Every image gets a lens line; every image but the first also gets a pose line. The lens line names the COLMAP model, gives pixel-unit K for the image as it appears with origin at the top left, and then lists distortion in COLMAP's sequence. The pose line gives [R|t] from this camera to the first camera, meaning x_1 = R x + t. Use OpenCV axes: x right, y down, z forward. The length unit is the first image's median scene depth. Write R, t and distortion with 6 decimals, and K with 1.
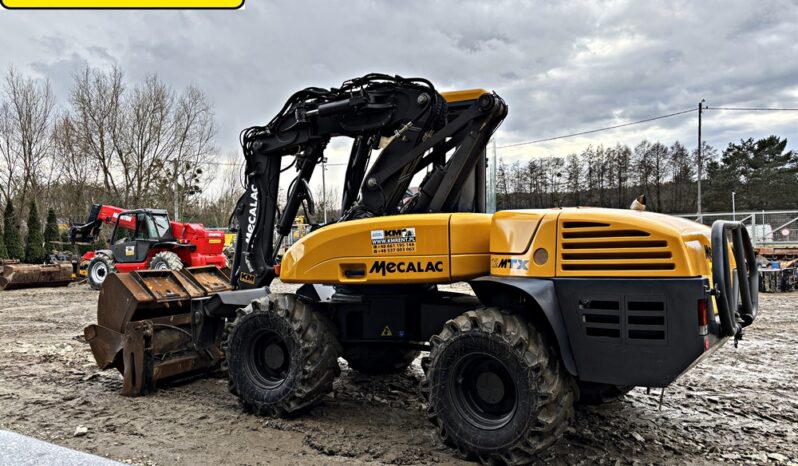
lens RADIAL K [[602.0, 0, 389.0], [0, 602.0, 231.0], [0, 0, 1]] dist [0.038329, -0.039674]
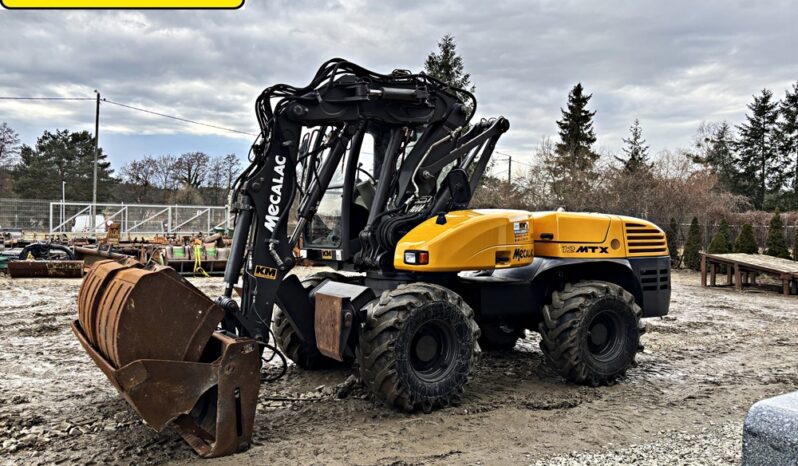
lens RADIAL K [[601.8, 0, 397.9], [0, 601.8, 229.4], [0, 0, 1]] dist [0.063342, -0.081180]
pose [[0.447632, 0.021924, 0.893949, -0.941674], [-0.035906, 0.999334, -0.006529, 0.022354], [-0.893497, -0.029175, 0.448121, 0.536013]]
